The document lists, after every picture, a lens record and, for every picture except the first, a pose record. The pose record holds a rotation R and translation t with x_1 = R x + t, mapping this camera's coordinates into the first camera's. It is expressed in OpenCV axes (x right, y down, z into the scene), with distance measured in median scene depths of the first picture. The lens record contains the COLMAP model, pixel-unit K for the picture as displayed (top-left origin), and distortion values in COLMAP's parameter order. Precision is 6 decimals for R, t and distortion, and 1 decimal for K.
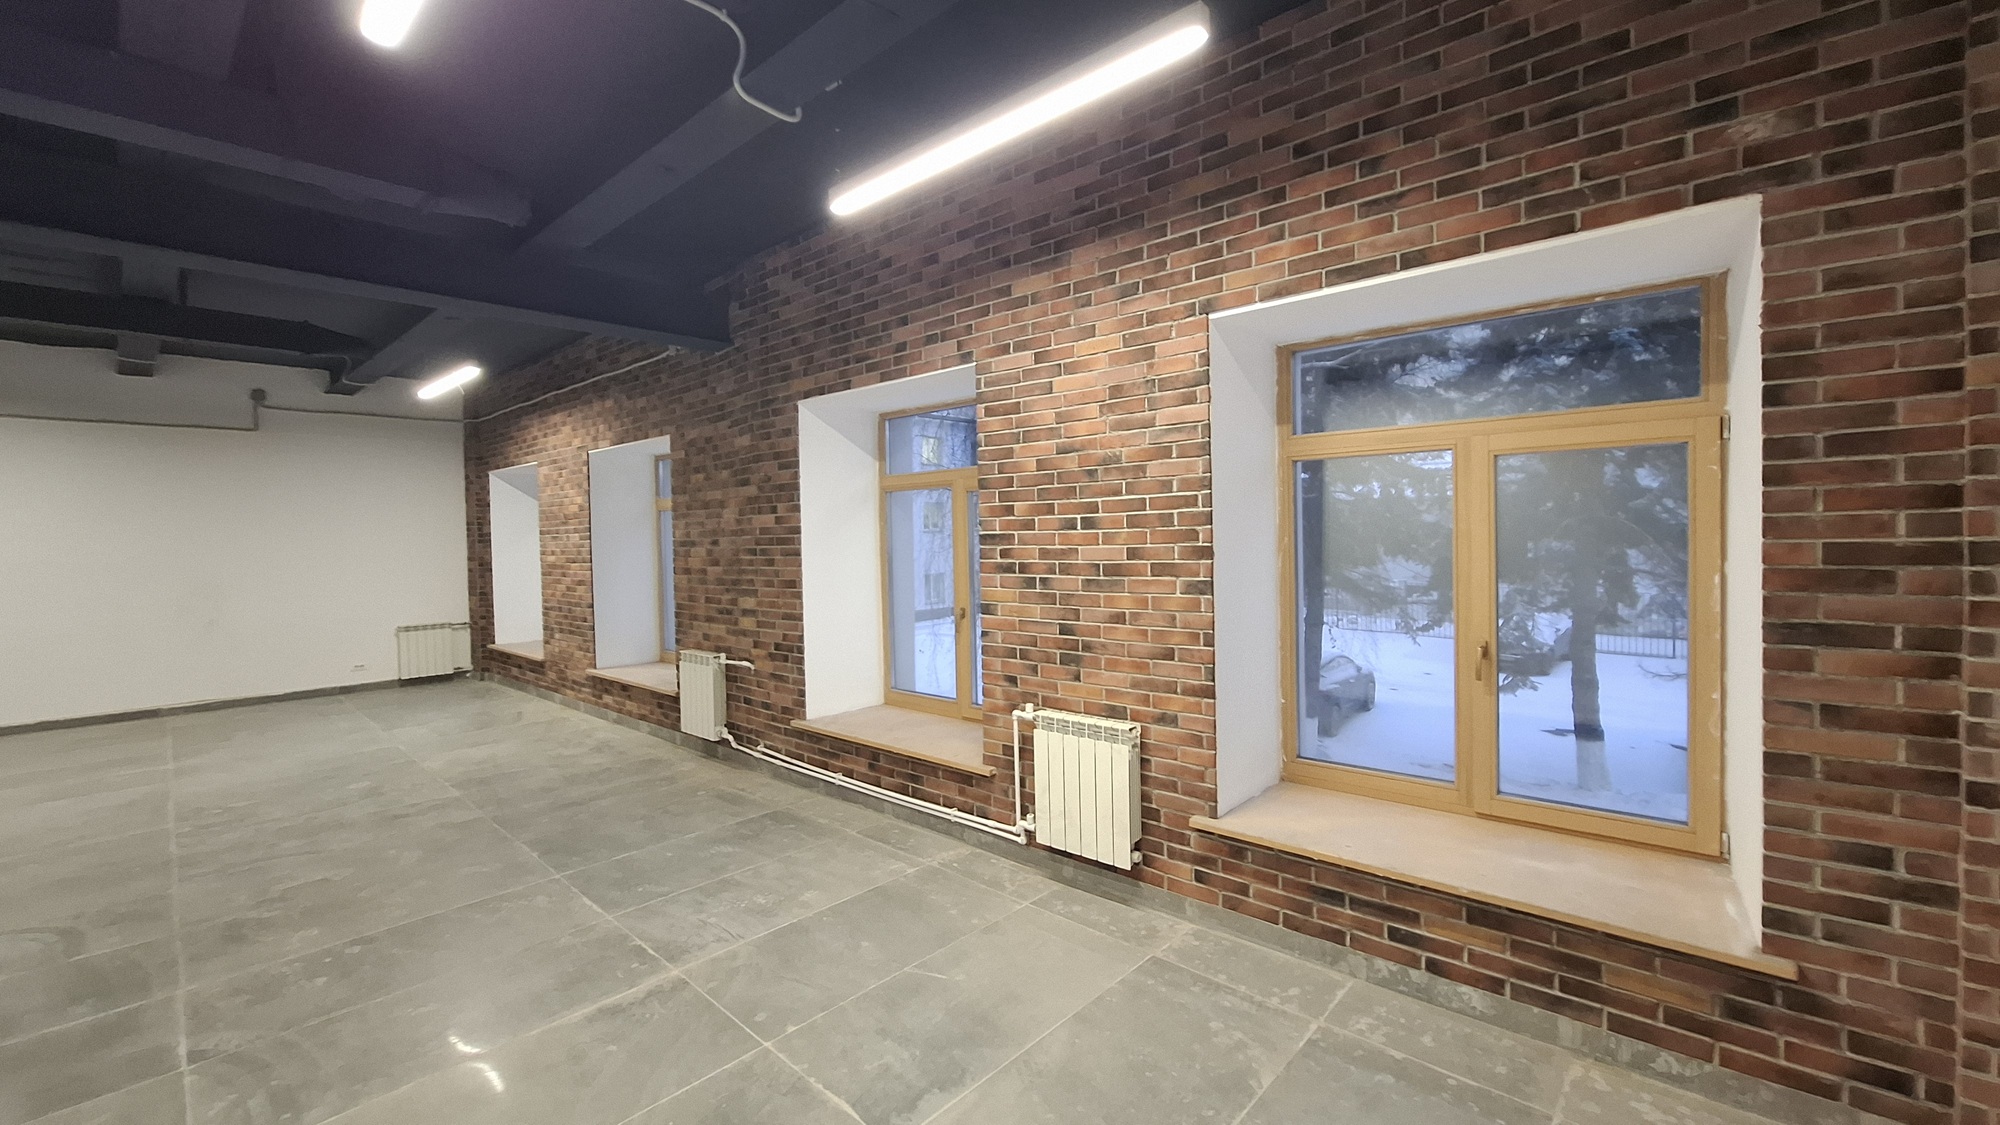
lens RADIAL K [[790.5, 0, 997.4], [0, 790.5, 547.7], [0, 0, 1]] dist [-0.006233, 0.002903]
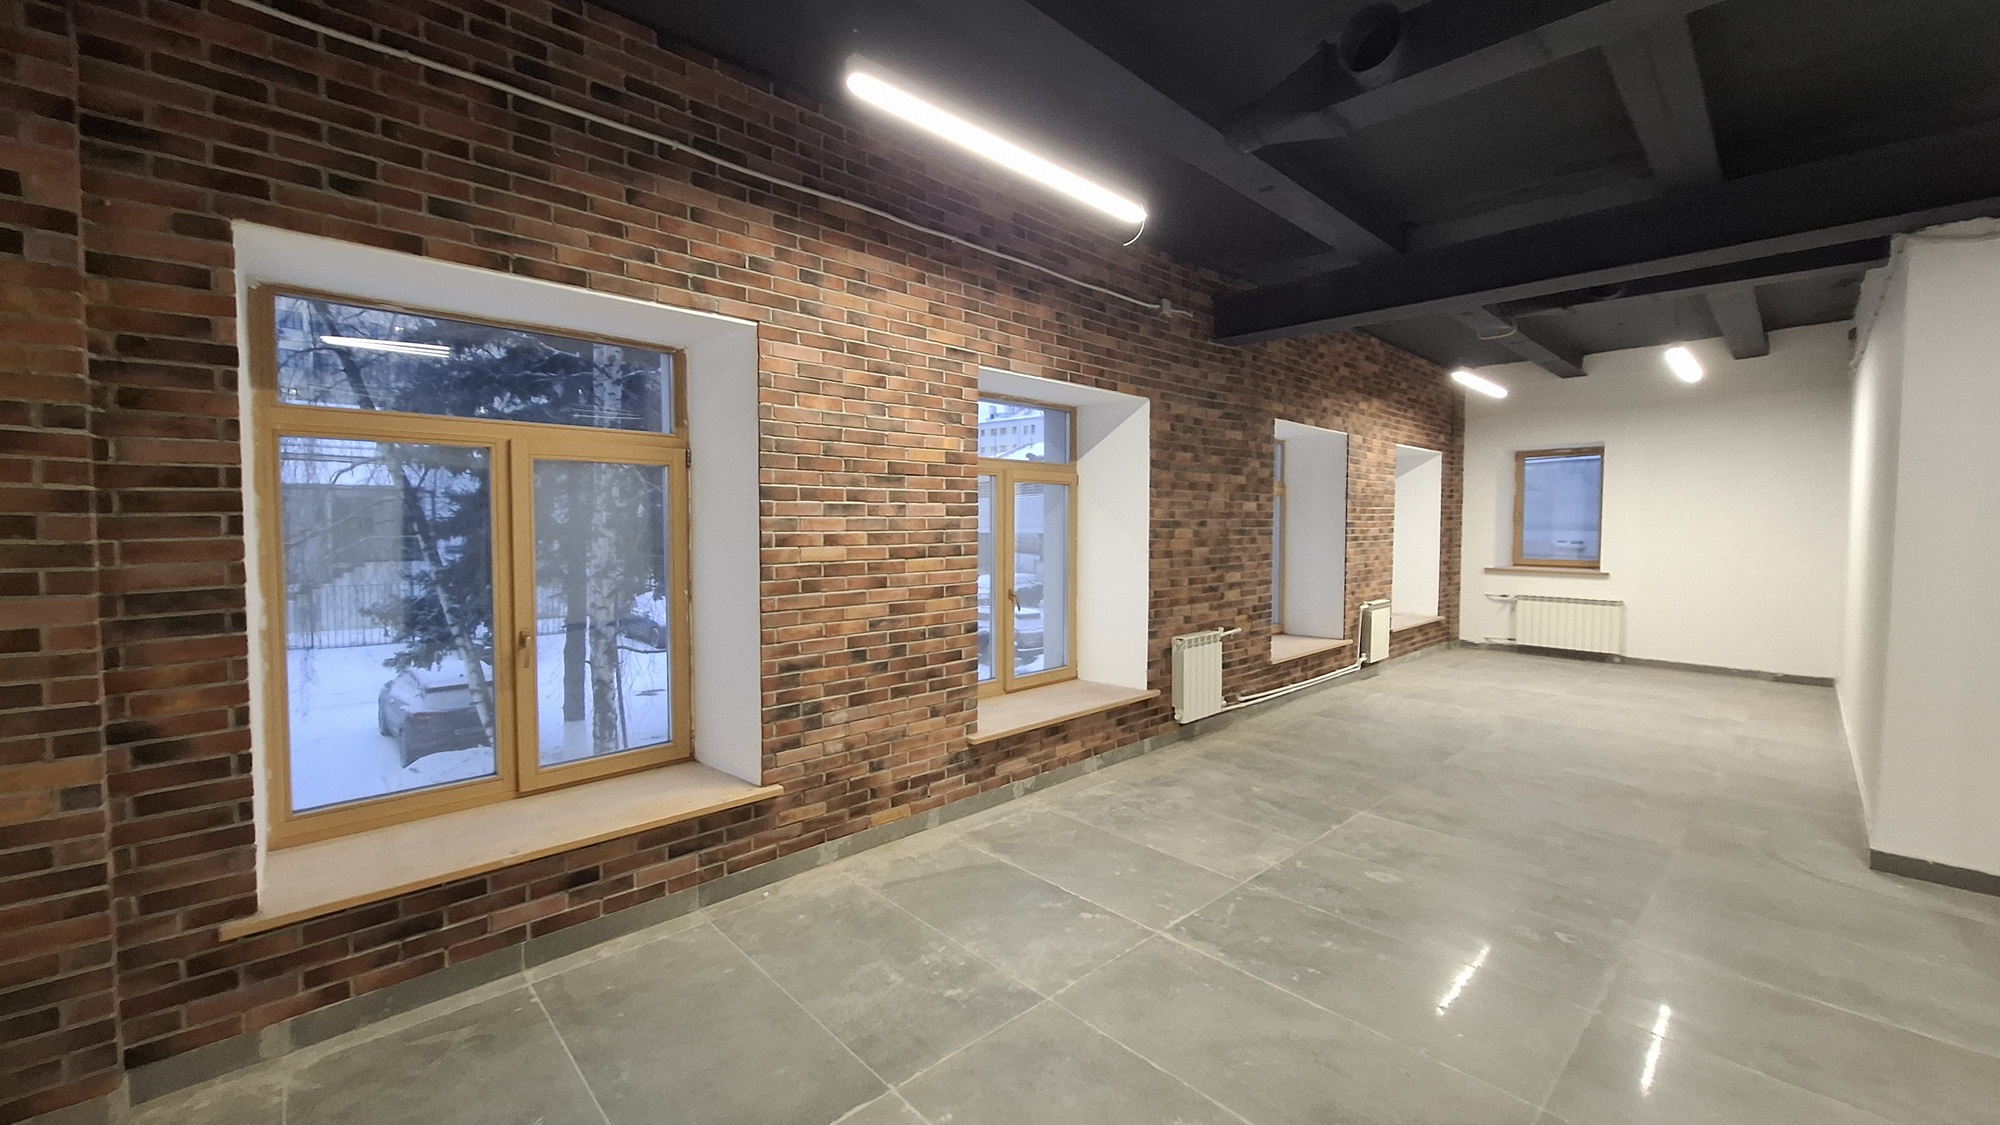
lens RADIAL K [[790.5, 0, 999.8], [0, 790.5, 550.8], [0, 0, 1]] dist [-0.006233, 0.002903]
pose [[0.067597, -0.017059, 0.997567, -2.034598], [0.011766, 0.999798, 0.016299, 0.012540], [-0.997643, 0.010635, 0.067784, 1.733952]]
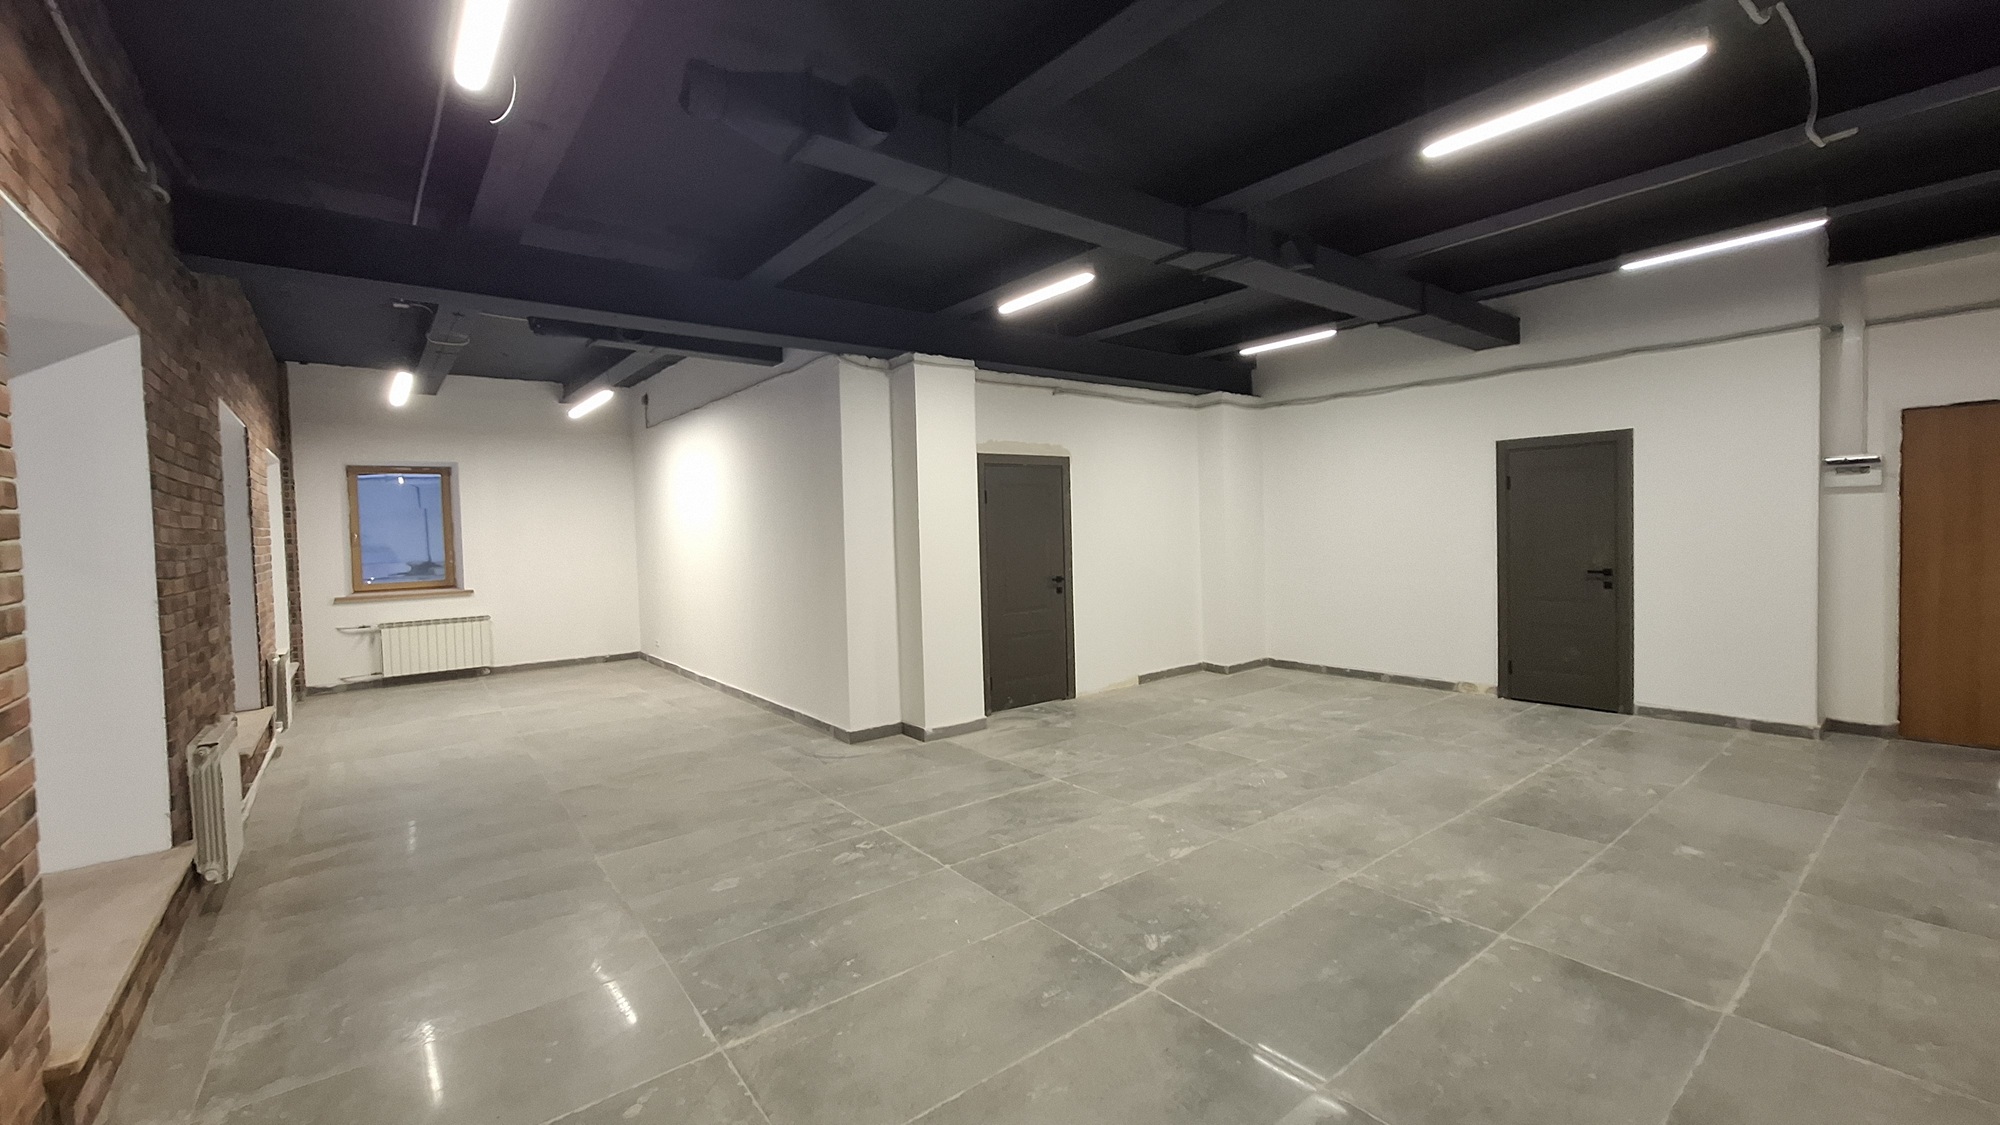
lens RADIAL K [[790.5, 0, 997.1], [0, 790.5, 544.8], [0, 0, 1]] dist [-0.006233, 0.002903]
pose [[-0.985110, 0.045793, 0.165715, -1.582527], [0.052248, 0.998027, 0.034805, -0.001183], [-0.163794, 0.042945, -0.985559, 2.195877]]
